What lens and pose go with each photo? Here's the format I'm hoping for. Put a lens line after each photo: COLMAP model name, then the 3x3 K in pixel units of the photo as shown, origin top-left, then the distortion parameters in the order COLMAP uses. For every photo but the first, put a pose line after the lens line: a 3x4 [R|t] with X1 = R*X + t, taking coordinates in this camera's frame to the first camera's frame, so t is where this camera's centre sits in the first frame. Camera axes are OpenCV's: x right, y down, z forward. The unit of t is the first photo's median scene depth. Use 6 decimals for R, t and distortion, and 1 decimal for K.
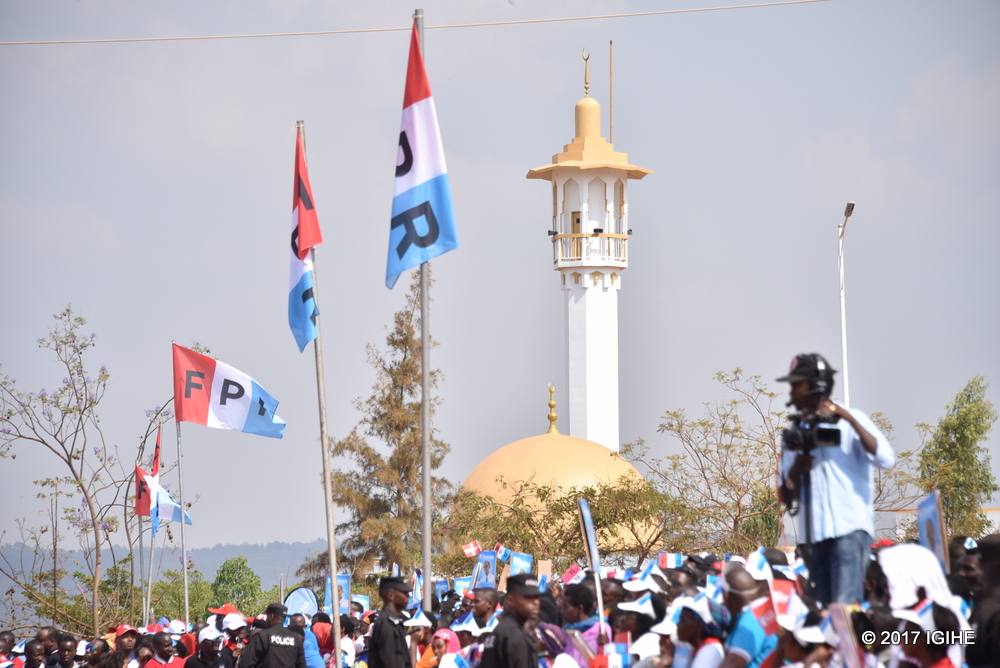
lens RADIAL K [[4873.0, 0, 498.8], [0, 4873.0, 332.3], [0, 0, 1]] dist [2.734162, 0.000000]
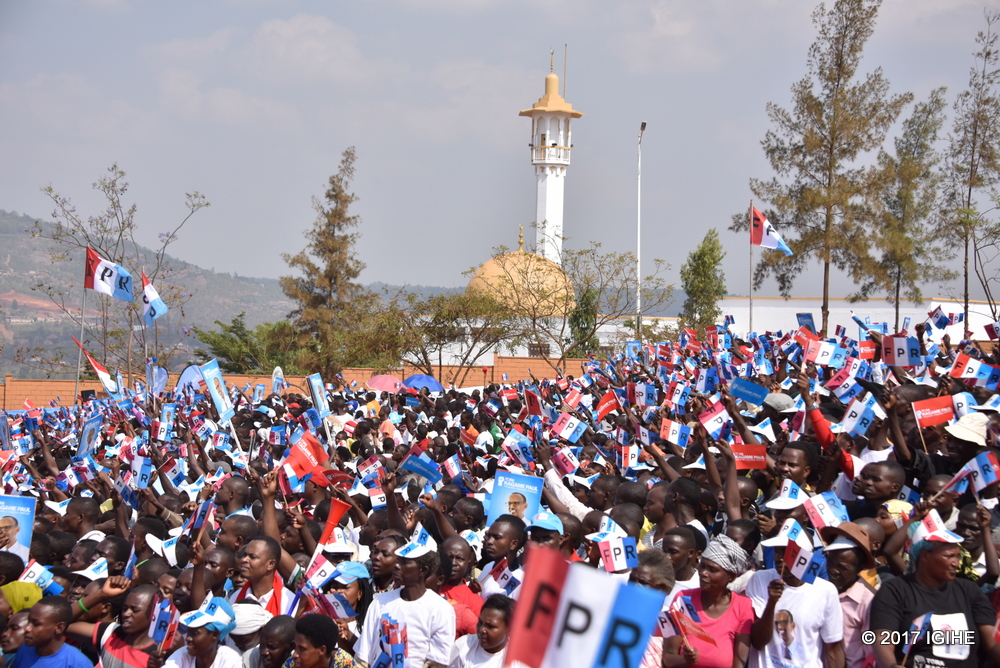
lens RADIAL K [[2029.8, 0, 500.9], [0, 2029.8, 335.3], [0, 0, 1]] dist [0.486869, 0.000000]
pose [[0.998382, 0.036302, -0.043773, 0.063265], [-0.033301, 0.997168, 0.067429, 0.000623], [0.046097, -0.065862, 0.996763, 0.348957]]
